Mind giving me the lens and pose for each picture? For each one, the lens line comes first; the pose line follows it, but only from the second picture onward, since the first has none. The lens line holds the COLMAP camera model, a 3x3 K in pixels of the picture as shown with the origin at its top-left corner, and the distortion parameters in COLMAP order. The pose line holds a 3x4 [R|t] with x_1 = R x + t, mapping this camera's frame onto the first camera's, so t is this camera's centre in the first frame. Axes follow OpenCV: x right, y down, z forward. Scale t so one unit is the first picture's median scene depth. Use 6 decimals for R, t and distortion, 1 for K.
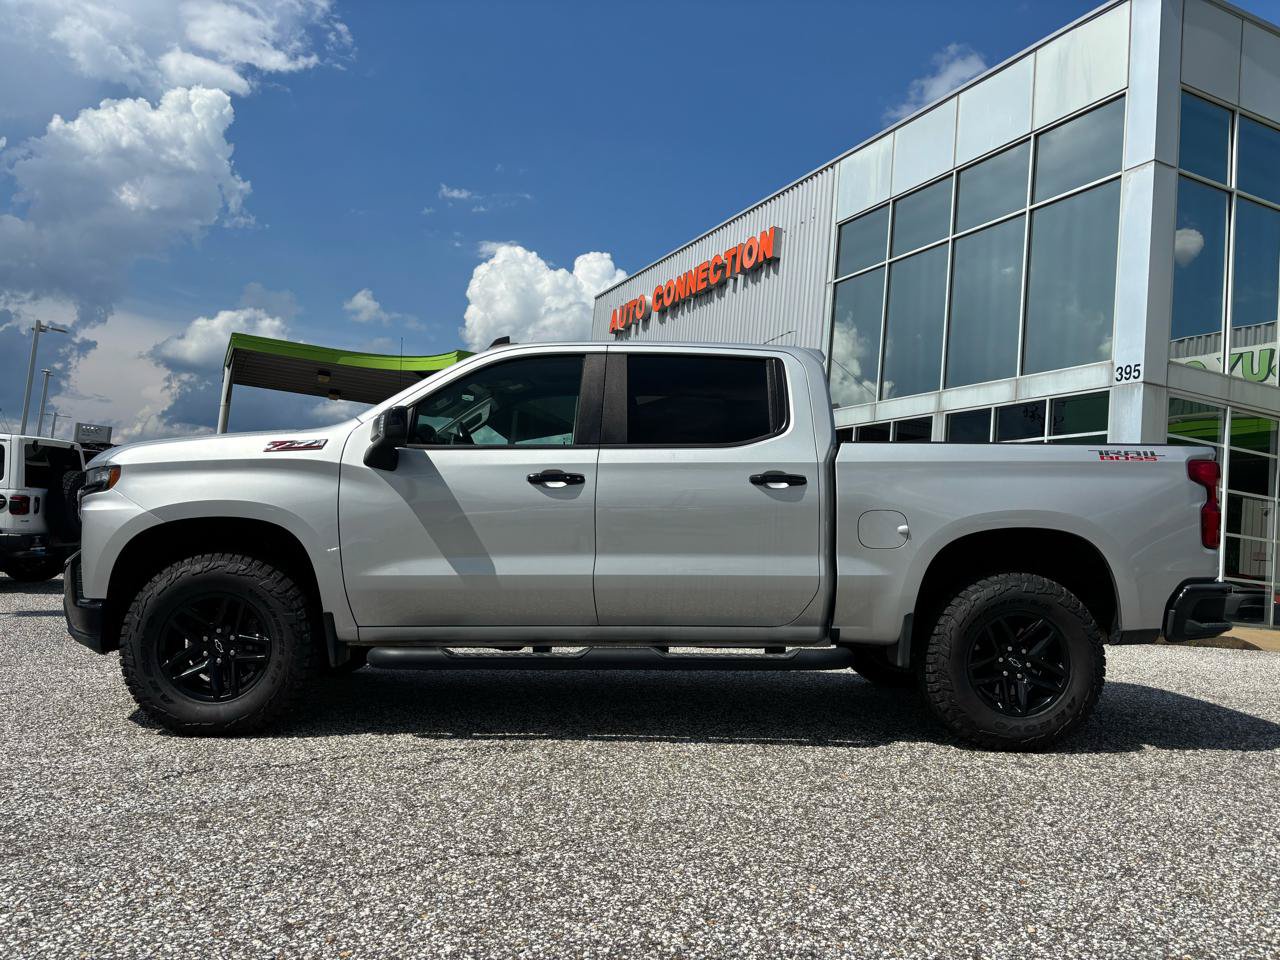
lens RADIAL K [[981.1, 0, 640.7], [0, 981.1, 479.0], [0, 0, 1]] dist [0.046025, -0.053758]
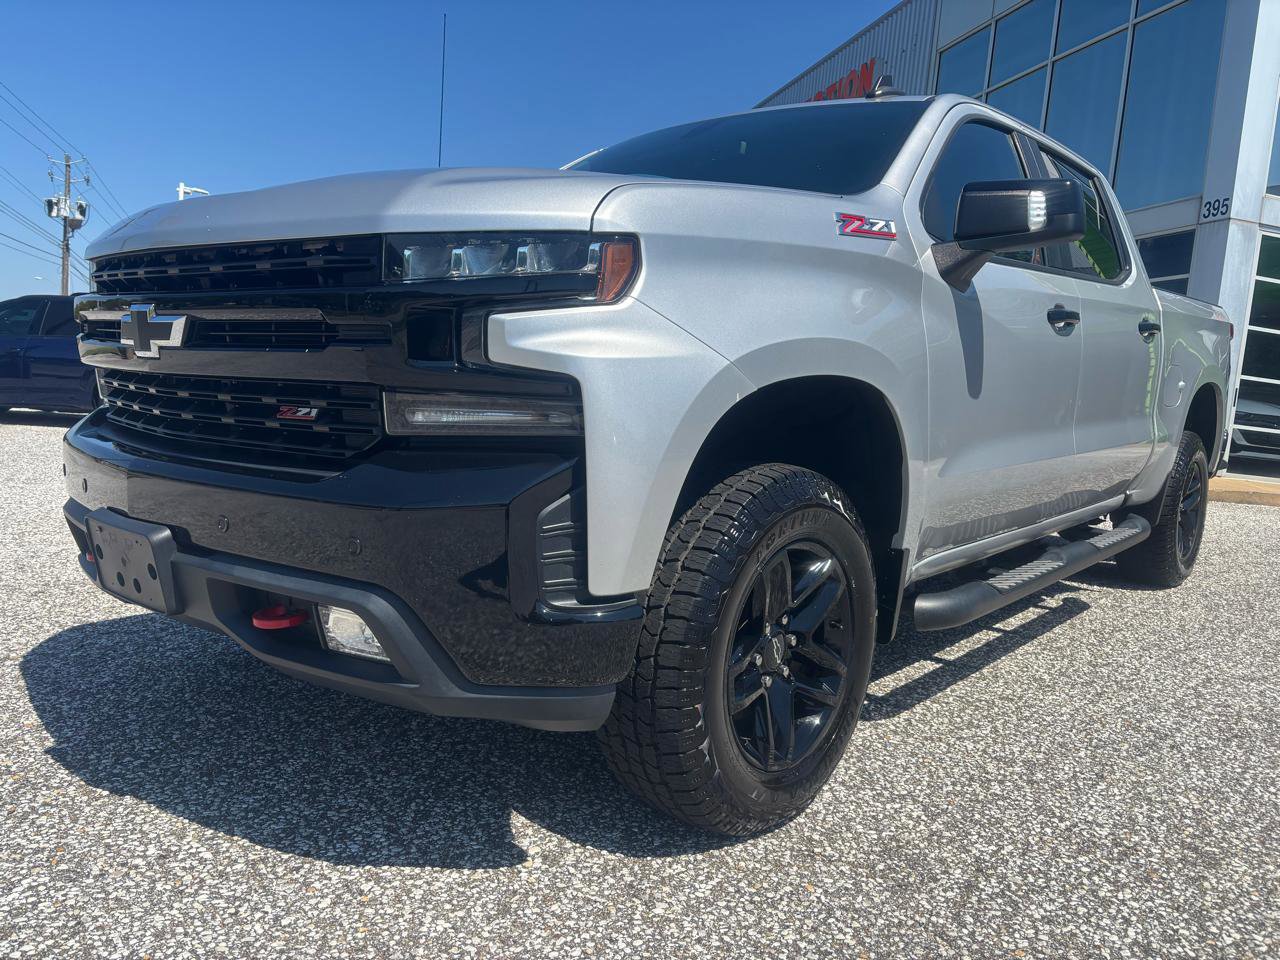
lens RADIAL K [[981.1, 0, 646.1], [0, 981.1, 470.4], [0, 0, 1]] dist [0.046025, -0.053758]
pose [[0.674296, -0.076465, 0.734492, -0.177010], [-0.049959, 0.987622, 0.148681, 0.004034], [-0.736770, -0.136949, 0.662129, 0.163461]]
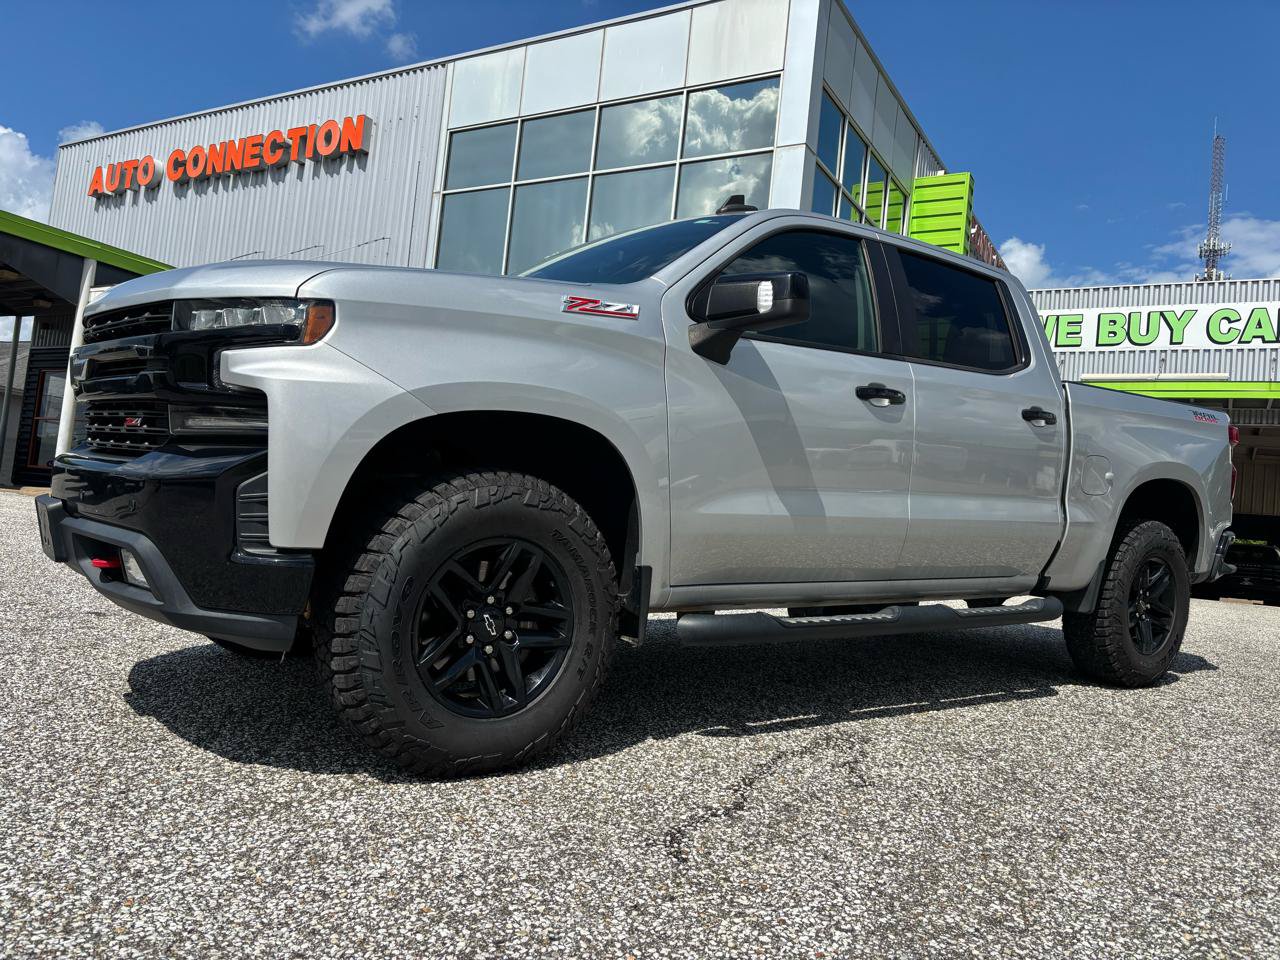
lens RADIAL K [[981.1, 0, 639.6], [0, 981.1, 479.0], [0, 0, 1]] dist [0.046025, -0.053758]
pose [[0.819404, 0.036838, 0.572032, -0.152802], [-0.076762, 0.995996, 0.045817, 0.009970], [-0.568054, -0.081454, 0.818951, 0.101301]]
